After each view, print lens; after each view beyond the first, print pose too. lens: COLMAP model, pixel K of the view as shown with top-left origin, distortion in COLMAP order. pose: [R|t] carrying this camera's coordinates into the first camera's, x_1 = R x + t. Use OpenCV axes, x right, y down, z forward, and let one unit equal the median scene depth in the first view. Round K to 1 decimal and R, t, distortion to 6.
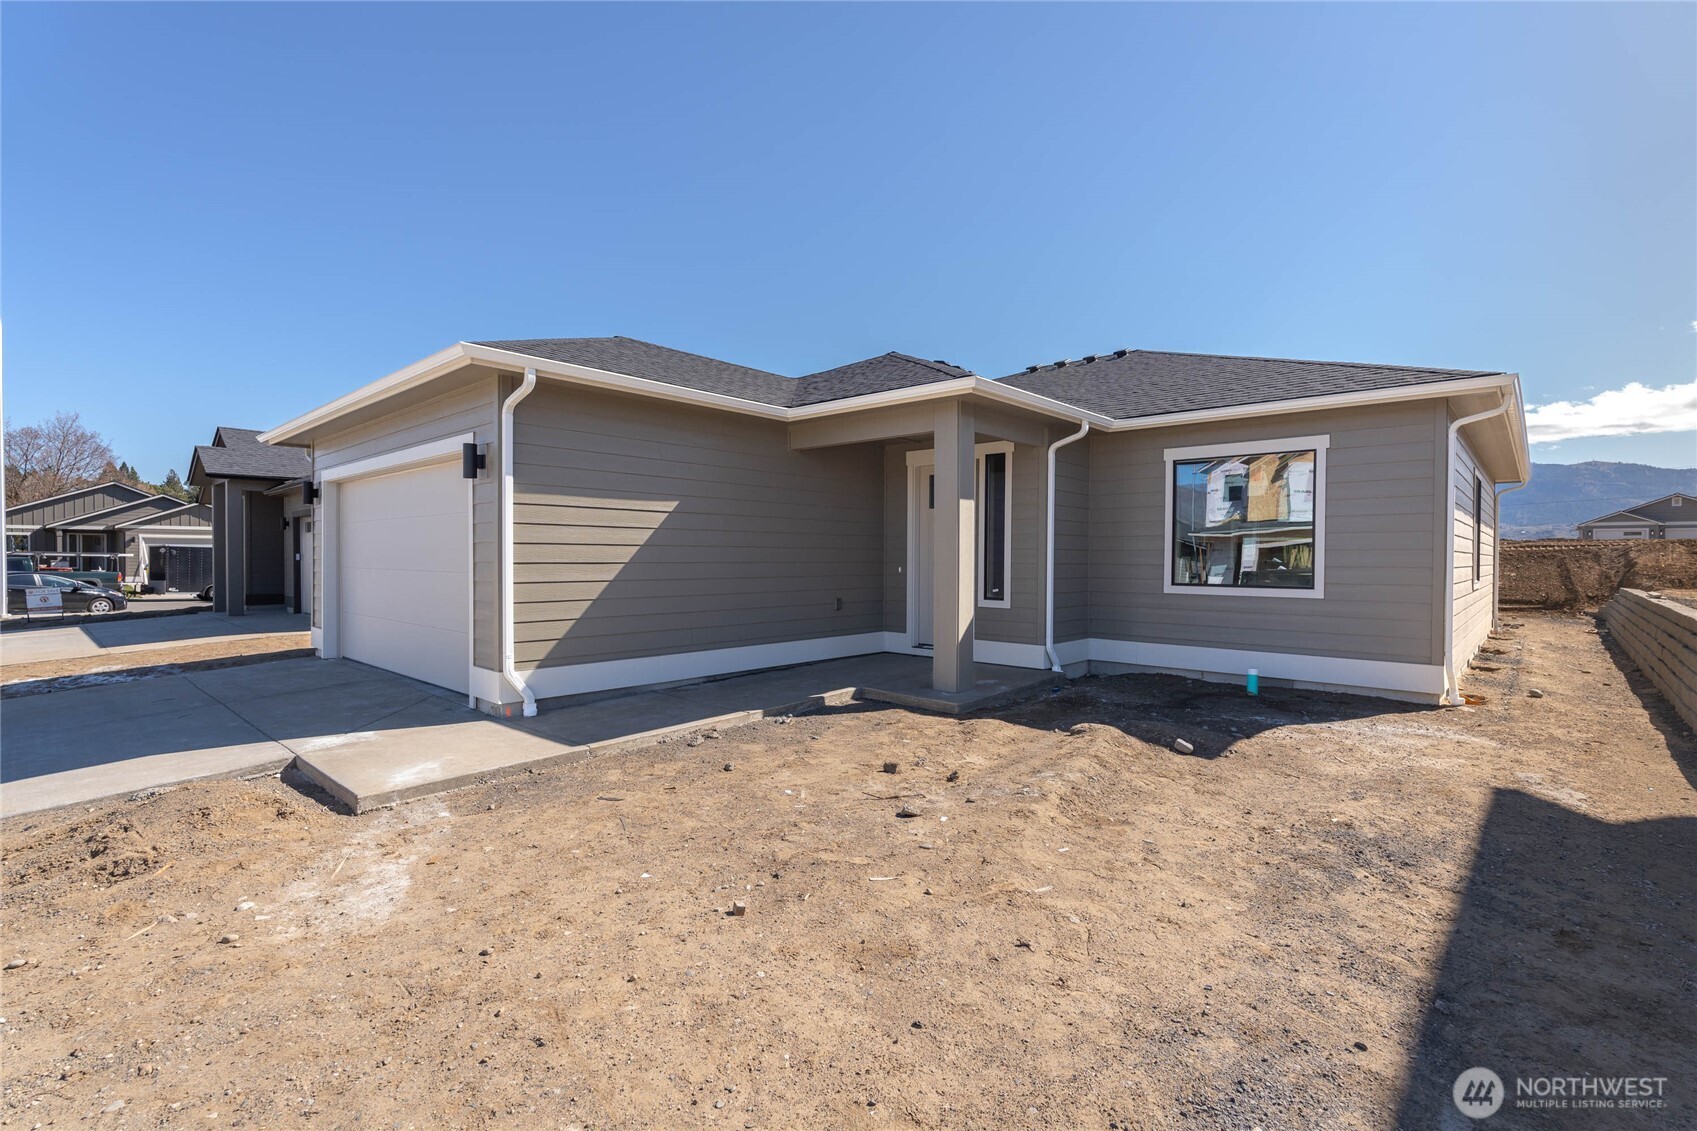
lens RADIAL K [[759.6, 0, 845.6], [0, 759.6, 568.3], [0, 0, 1]] dist [-0.007089, 0.001067]
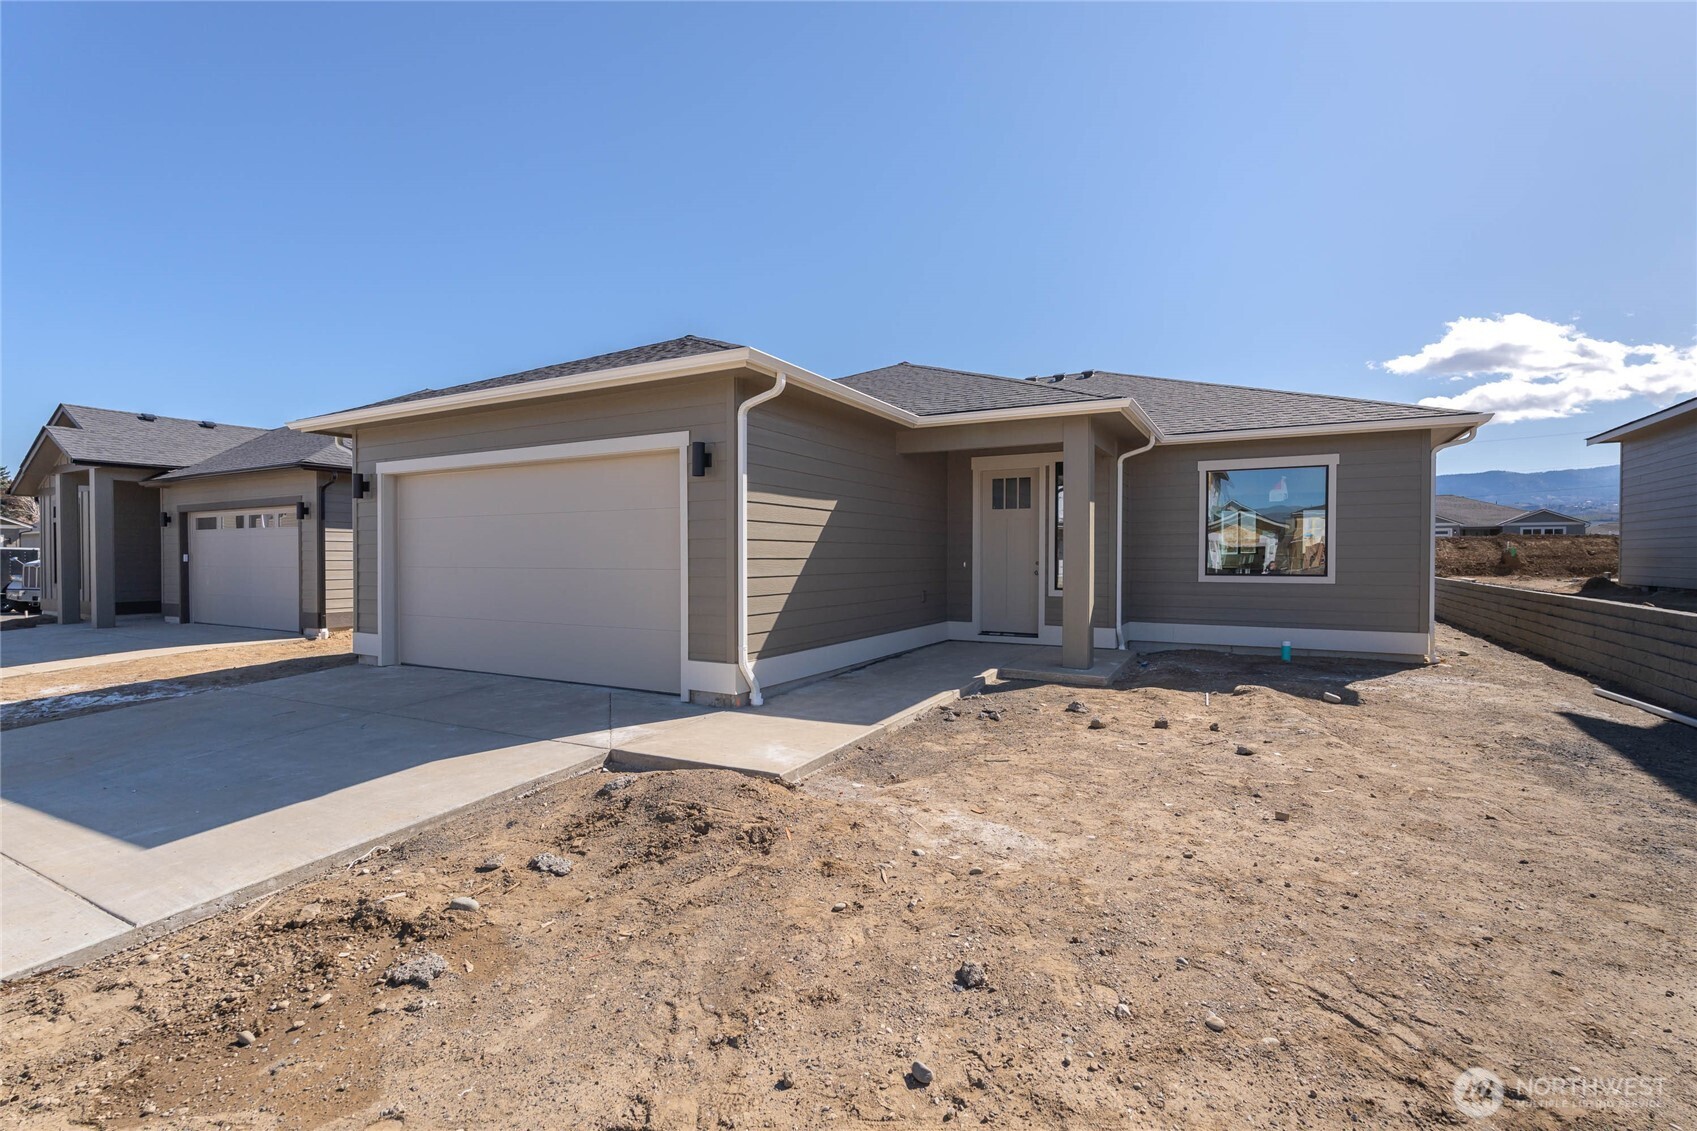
lens RADIAL K [[759.6, 0, 844.3], [0, 759.6, 568.0], [0, 0, 1]] dist [-0.007089, 0.001067]
pose [[0.972936, -0.009242, 0.230890, -0.472799], [0.009182, 0.999957, 0.001333, 0.005148], [-0.230892, 0.000823, 0.972979, -0.038775]]
